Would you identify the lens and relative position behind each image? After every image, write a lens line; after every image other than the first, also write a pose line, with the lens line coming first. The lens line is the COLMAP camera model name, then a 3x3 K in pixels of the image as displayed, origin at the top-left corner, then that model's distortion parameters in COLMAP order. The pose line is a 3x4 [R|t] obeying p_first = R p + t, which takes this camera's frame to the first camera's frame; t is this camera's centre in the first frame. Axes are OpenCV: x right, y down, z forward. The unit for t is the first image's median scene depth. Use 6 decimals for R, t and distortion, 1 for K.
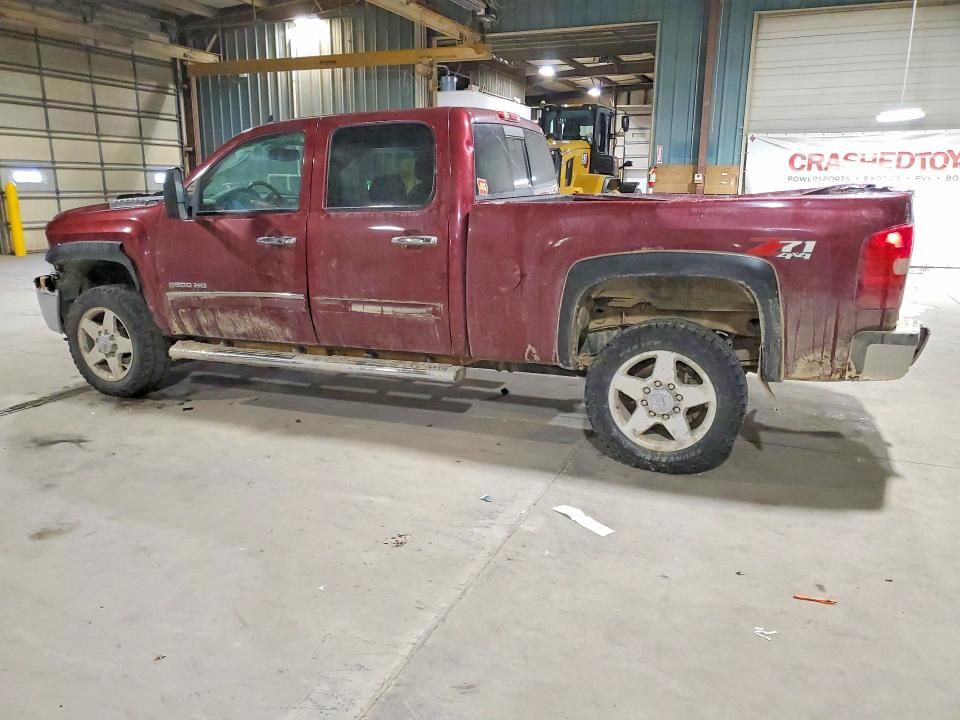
lens RADIAL K [[750.8, 0, 451.6], [0, 750.8, 367.7], [0, 0, 1]] dist [0.025307, -0.004512]
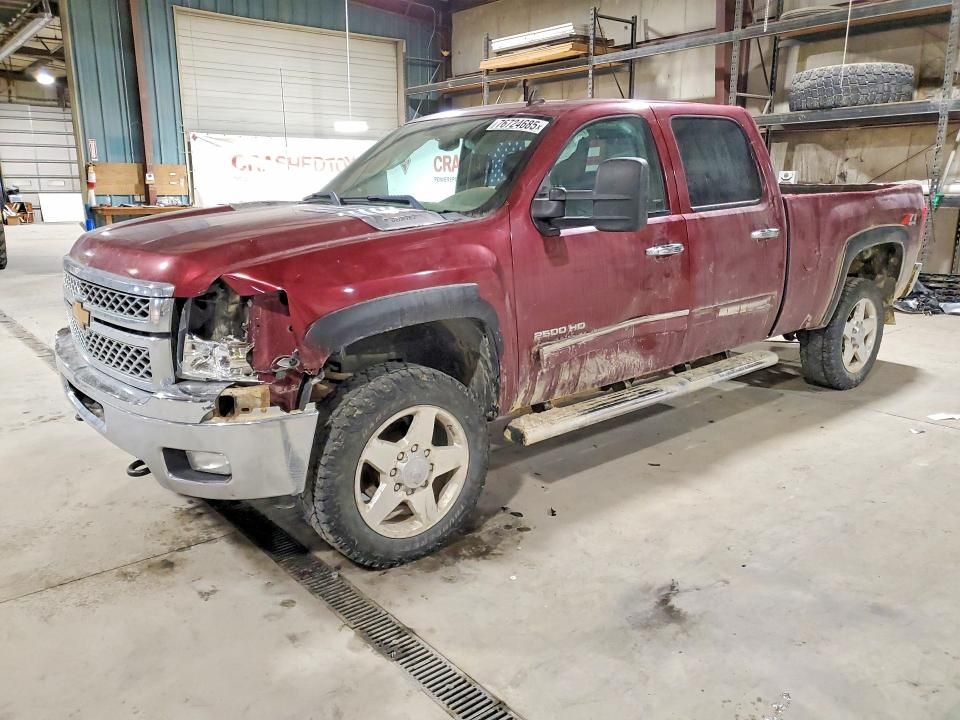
lens RADIAL K [[750.8, 0, 479.7], [0, 750.8, 357.6], [0, 0, 1]] dist [0.025307, -0.004512]
pose [[0.451713, -0.207008, 0.867815, -0.949786], [0.220162, 0.968491, 0.116425, -0.175485], [-0.864572, 0.138469, 0.483055, 0.717131]]
